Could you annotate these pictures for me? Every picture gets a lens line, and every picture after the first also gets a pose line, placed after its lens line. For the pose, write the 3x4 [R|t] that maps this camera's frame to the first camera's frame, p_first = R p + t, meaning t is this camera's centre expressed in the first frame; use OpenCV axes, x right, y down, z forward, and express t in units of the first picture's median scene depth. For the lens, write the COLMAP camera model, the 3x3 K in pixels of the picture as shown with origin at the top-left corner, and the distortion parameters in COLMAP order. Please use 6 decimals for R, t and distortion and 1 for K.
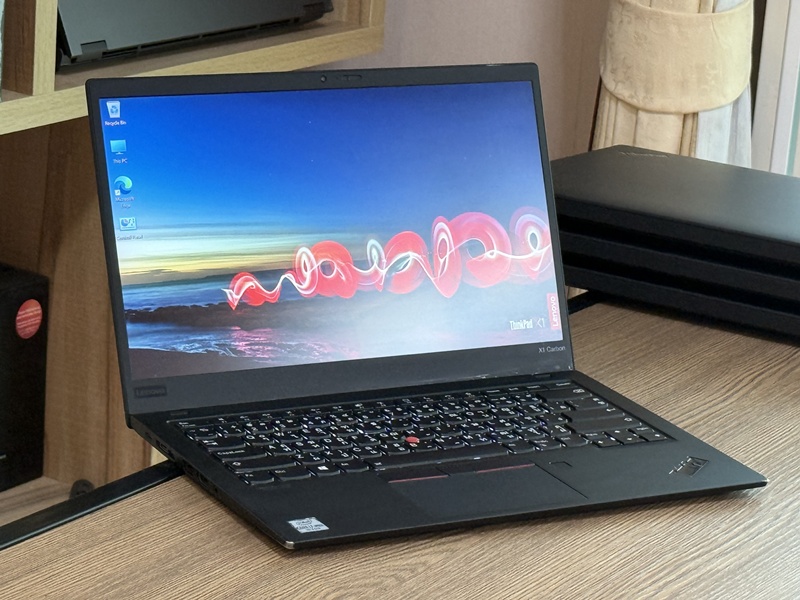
lens RADIAL K [[2658.1, 0, 400.0], [0, 2658.1, 300.0], [0, 0, 1]] dist [-0.028145, 1.661662]
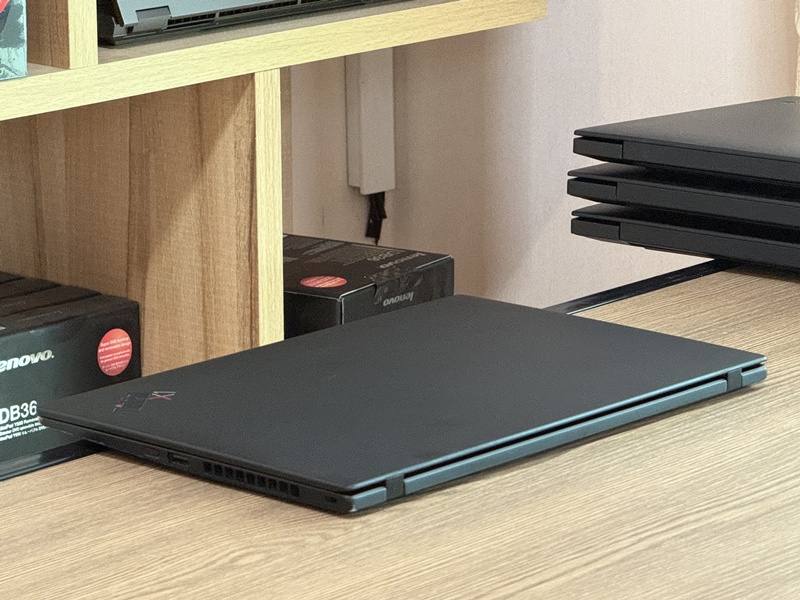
lens RADIAL K [[3379.6, 0, 400.0], [0, 3379.6, 300.0], [0, 0, 1]] dist [0.063201, 4.531656]
pose [[0.986229, -0.044608, -0.159258, 0.165606], [0.035575, 0.997616, -0.059128, 0.079085], [0.161516, 0.052648, 0.985465, -0.049117]]
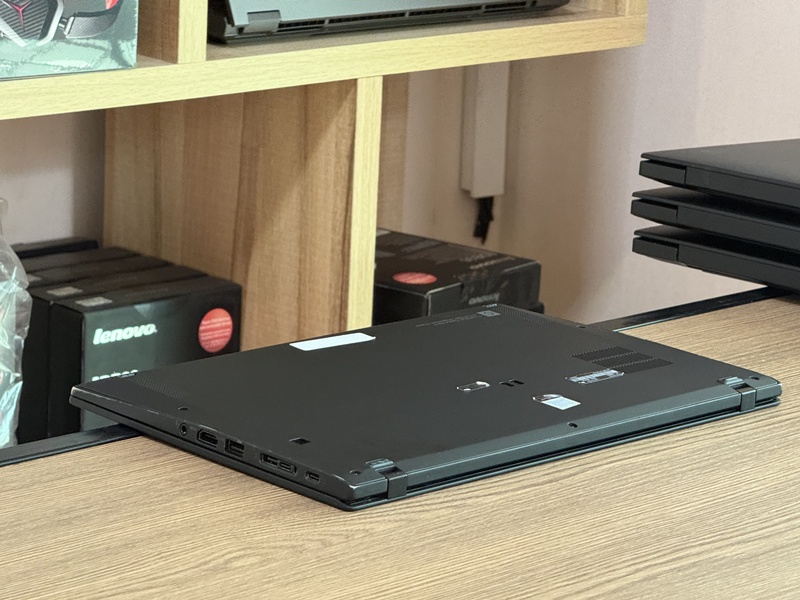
lens RADIAL K [[2904.5, 0, 400.0], [0, 2904.5, 300.0], [0, 0, 1]] dist [0.253545, -1.359920]
pose [[0.975459, 0.024543, -0.218810, 0.188461], [-0.036509, 0.998041, -0.050810, 0.061857], [0.217134, 0.057552, 0.974444, 0.078933]]
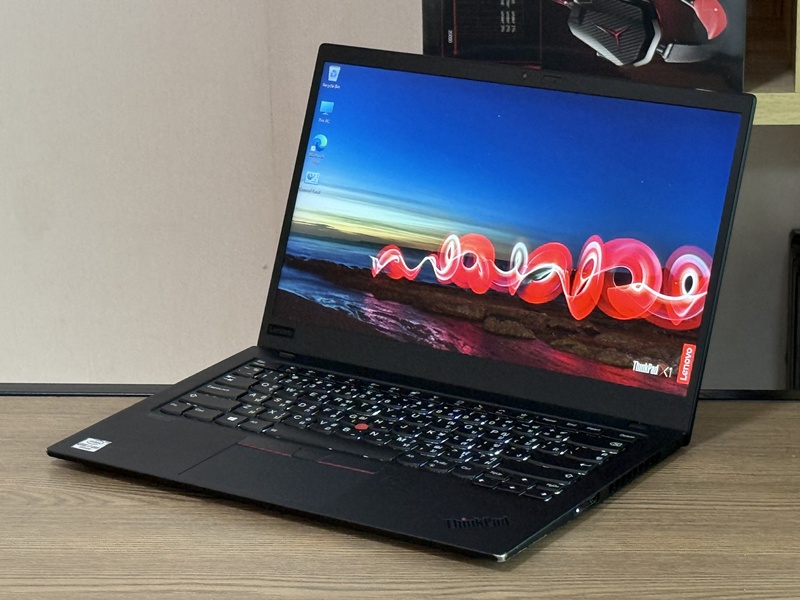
lens RADIAL K [[2658.1, 0, 400.0], [0, 2658.1, 300.0], [0, 0, 1]] dist [-0.028145, 1.661662]
pose [[0.470707, 0.192626, -0.861006, 0.827602], [-0.192933, 0.974731, 0.112593, -0.105270], [0.860937, 0.113118, 0.495976, 0.479510]]
